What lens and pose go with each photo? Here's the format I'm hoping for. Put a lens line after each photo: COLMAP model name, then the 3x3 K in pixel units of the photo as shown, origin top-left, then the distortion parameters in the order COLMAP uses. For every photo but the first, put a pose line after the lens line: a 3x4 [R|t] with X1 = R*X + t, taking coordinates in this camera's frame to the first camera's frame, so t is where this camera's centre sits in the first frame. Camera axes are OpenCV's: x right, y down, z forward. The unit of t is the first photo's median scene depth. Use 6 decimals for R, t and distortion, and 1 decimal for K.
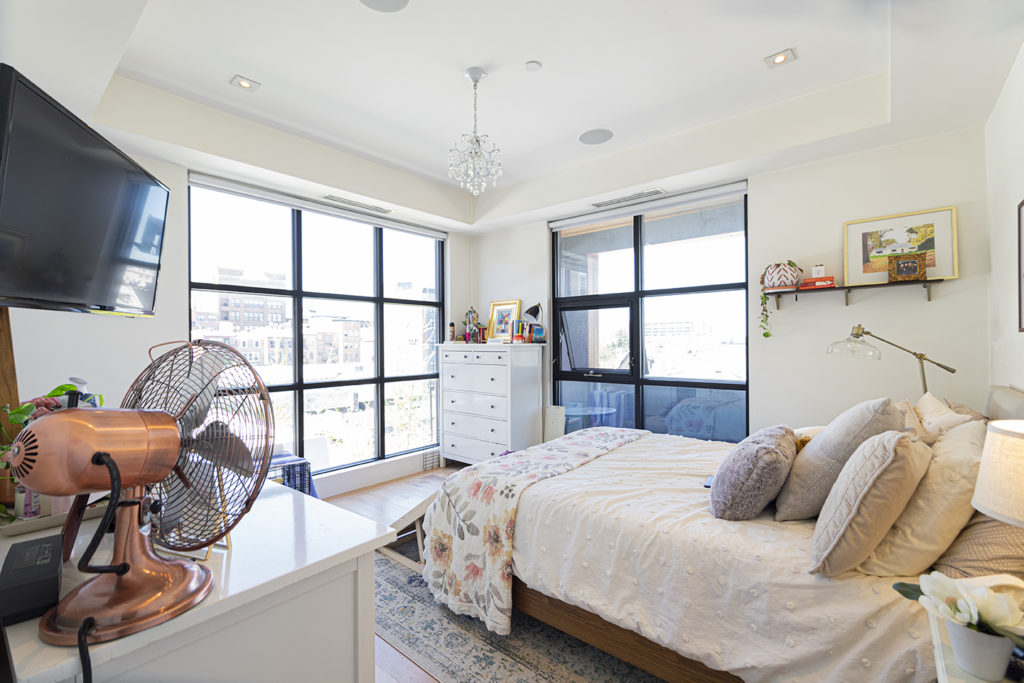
lens RADIAL K [[453.8, 0, 520.1], [0, 453.8, 337.8], [0, 0, 1]] dist [0.001080, -0.000010]
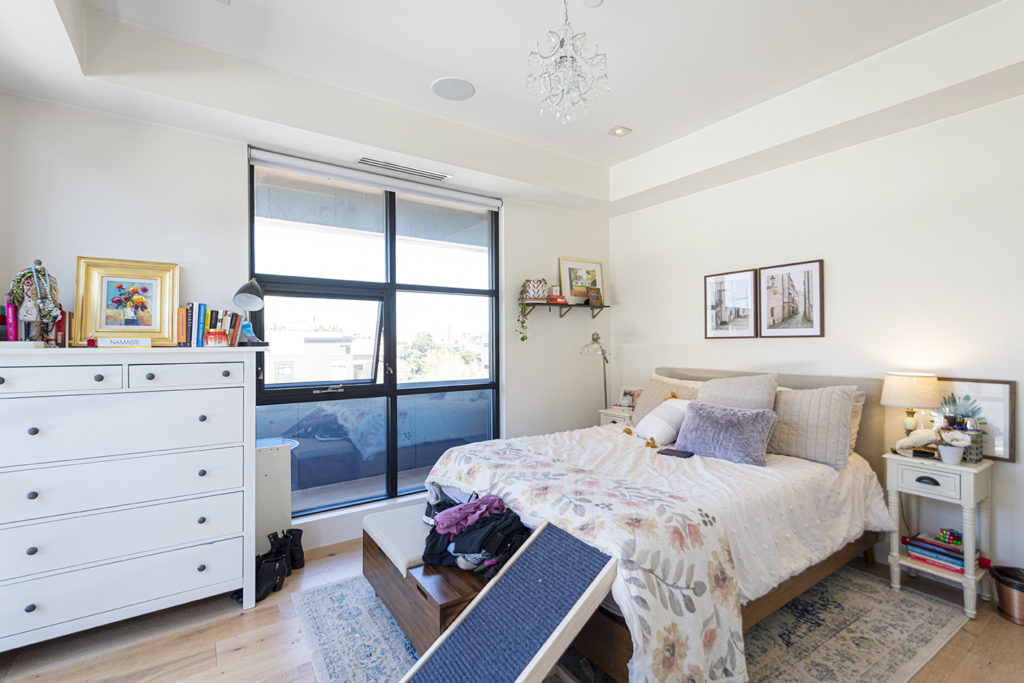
lens RADIAL K [[453.8, 0, 520.1], [0, 453.8, 337.8], [0, 0, 1]] dist [0.001080, -0.000010]
pose [[0.275997, 0.016562, 0.961016, -0.602924], [-0.007185, 0.999859, -0.015167, 0.010261], [-0.961132, -0.002719, 0.276078, 0.703042]]
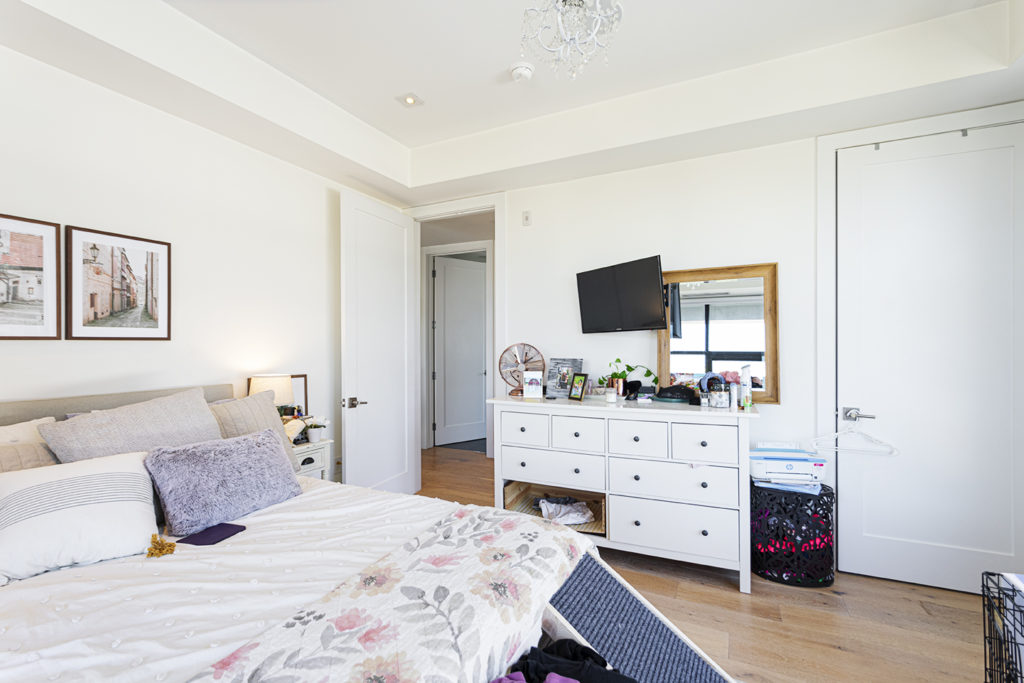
lens RADIAL K [[453.0, 0, 512.0], [0, 453.0, 341.5], [0, 0, 1]] dist [0.002834, -0.000107]
pose [[-0.976401, 0.008587, -0.215797, 0.076524], [0.011809, 0.999837, -0.013646, 0.009148], [0.215645, -0.015872, -0.976343, 1.214765]]
